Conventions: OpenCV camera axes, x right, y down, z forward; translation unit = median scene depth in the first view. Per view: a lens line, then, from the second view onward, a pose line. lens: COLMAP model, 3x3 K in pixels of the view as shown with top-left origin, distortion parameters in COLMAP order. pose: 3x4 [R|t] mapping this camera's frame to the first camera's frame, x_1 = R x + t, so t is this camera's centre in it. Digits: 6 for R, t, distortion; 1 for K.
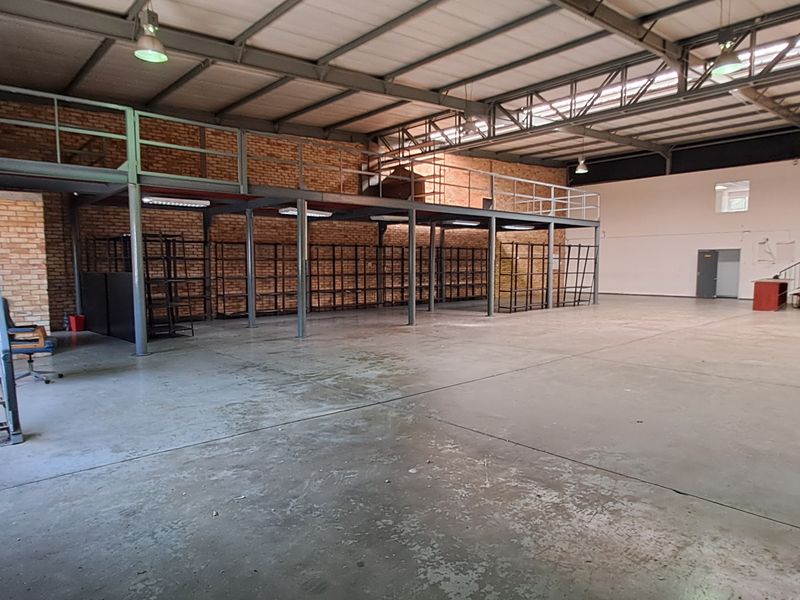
lens RADIAL K [[526.5, 0, 402.4], [0, 526.5, 305.3], [0, 0, 1]] dist [0.009114, -0.000313]
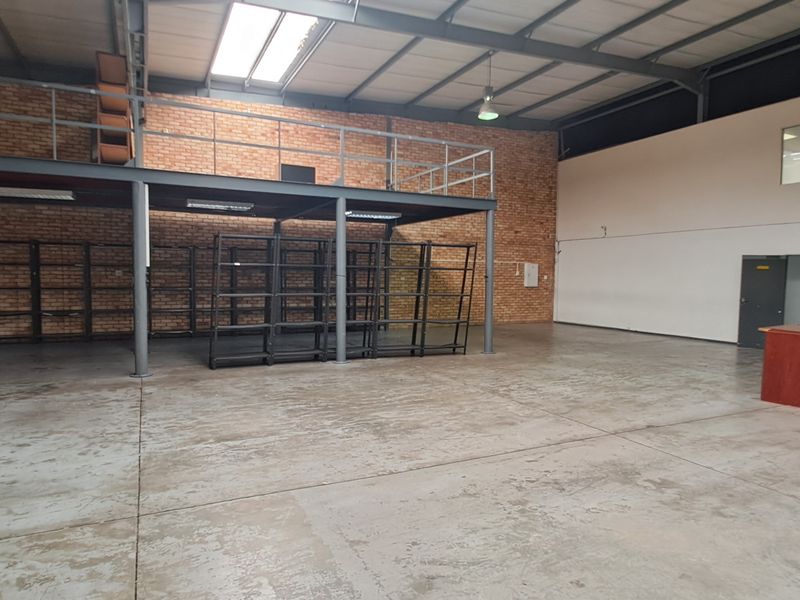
lens RADIAL K [[526.5, 0, 401.1], [0, 526.5, 302.2], [0, 0, 1]] dist [0.009114, -0.000313]
pose [[0.958196, 0.030498, -0.284482, 0.397673], [-0.038687, 0.998982, -0.023209, -0.034931], [0.283485, 0.033245, 0.958400, 0.414801]]
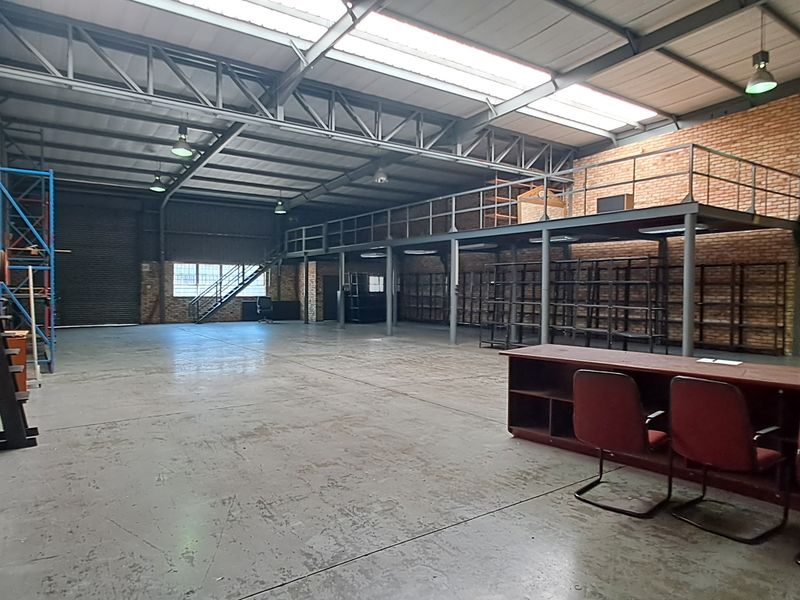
lens RADIAL K [[526.5, 0, 401.6], [0, 526.5, 306.5], [0, 0, 1]] dist [0.009114, -0.000313]
pose [[-0.133047, 0.039286, -0.990331, 0.798735], [-0.082489, 0.995308, 0.050565, -0.062506], [0.987671, 0.088419, -0.129182, 0.738462]]
